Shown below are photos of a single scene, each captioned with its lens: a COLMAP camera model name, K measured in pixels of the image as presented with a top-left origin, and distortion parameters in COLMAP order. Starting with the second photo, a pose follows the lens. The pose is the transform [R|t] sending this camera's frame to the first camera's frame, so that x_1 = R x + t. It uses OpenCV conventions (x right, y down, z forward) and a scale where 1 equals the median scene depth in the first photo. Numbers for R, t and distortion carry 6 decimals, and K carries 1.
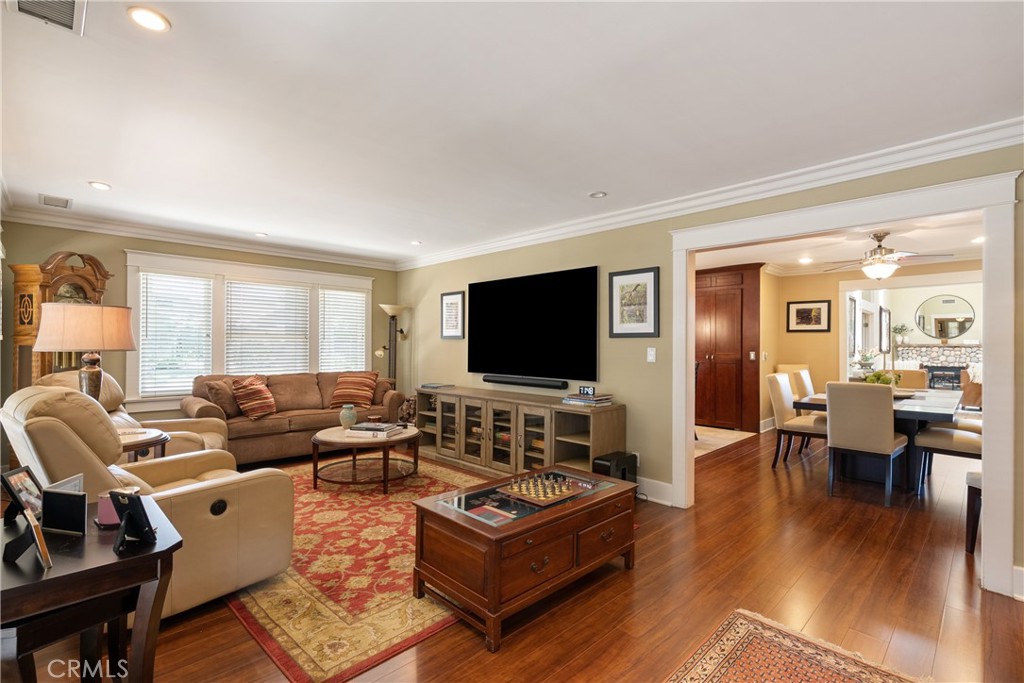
lens RADIAL K [[468.9, 0, 512.6], [0, 468.9, 342.6], [0, 0, 1]] dist [-0.004608, 0.001372]
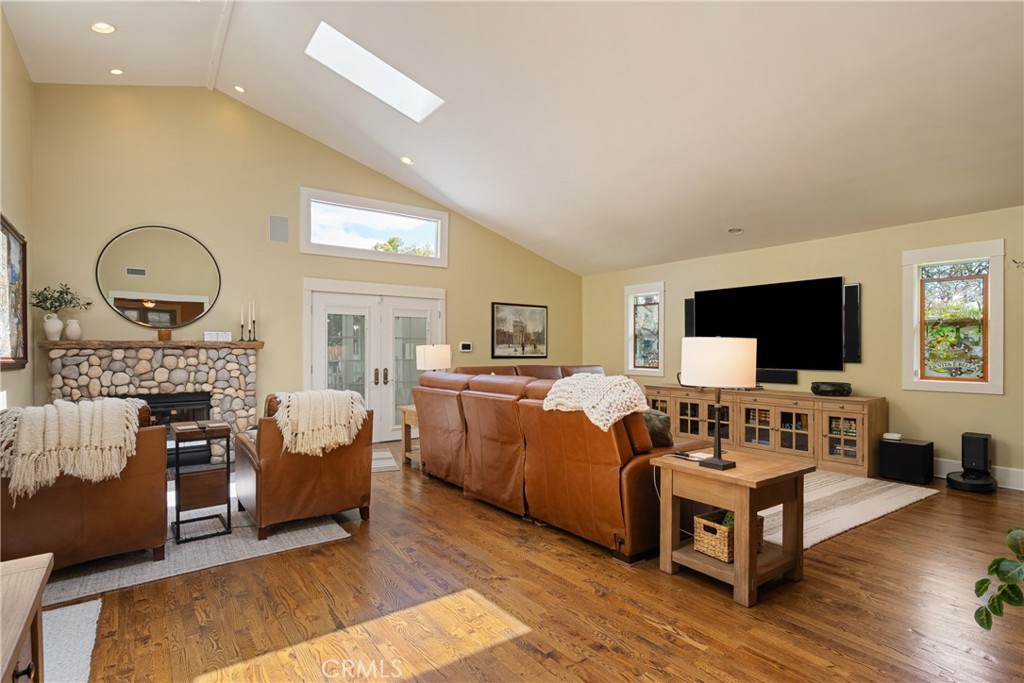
lens RADIAL K [[503.3, 0, 504.6], [0, 503.3, 350.7], [0, 0, 1]] dist [0.001374, 0.001298]
pose [[0.136578, -0.006818, 0.990606, 0.511499], [-0.000661, 0.999975, 0.006974, 0.008671], [-0.990629, -0.001607, 0.136570, 0.630275]]
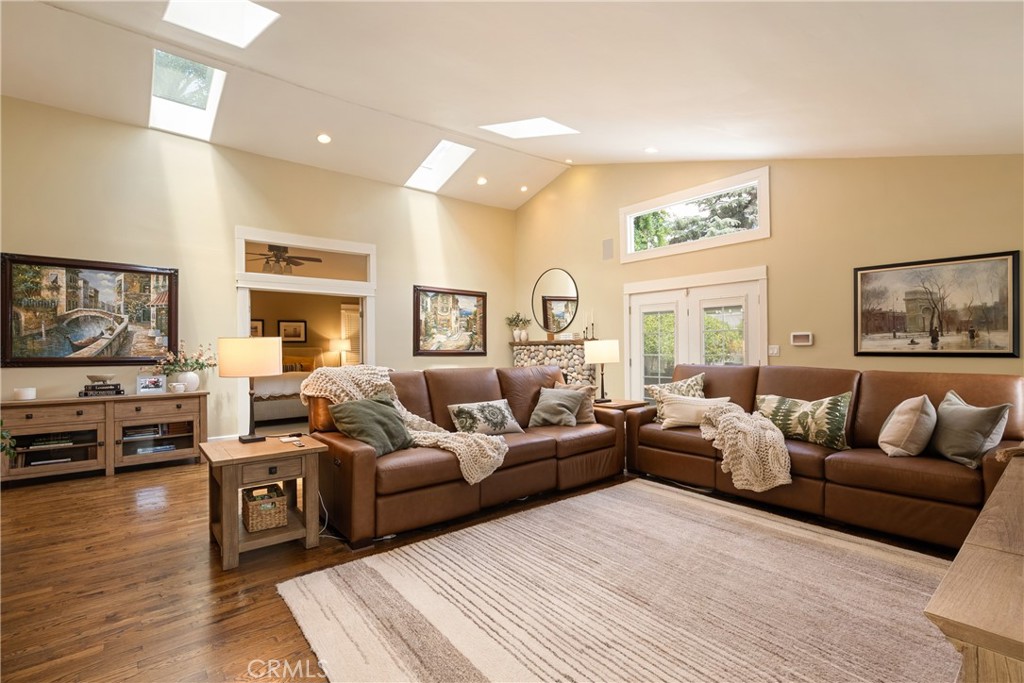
lens RADIAL K [[468.9, 0, 513.3], [0, 468.9, 346.1], [0, 0, 1]] dist [-0.004608, 0.001372]
pose [[0.997794, -0.014858, -0.064705, 0.912421], [0.014851, 0.999890, -0.000588, 0.011409], [0.064707, -0.000374, 0.997904, 0.314972]]
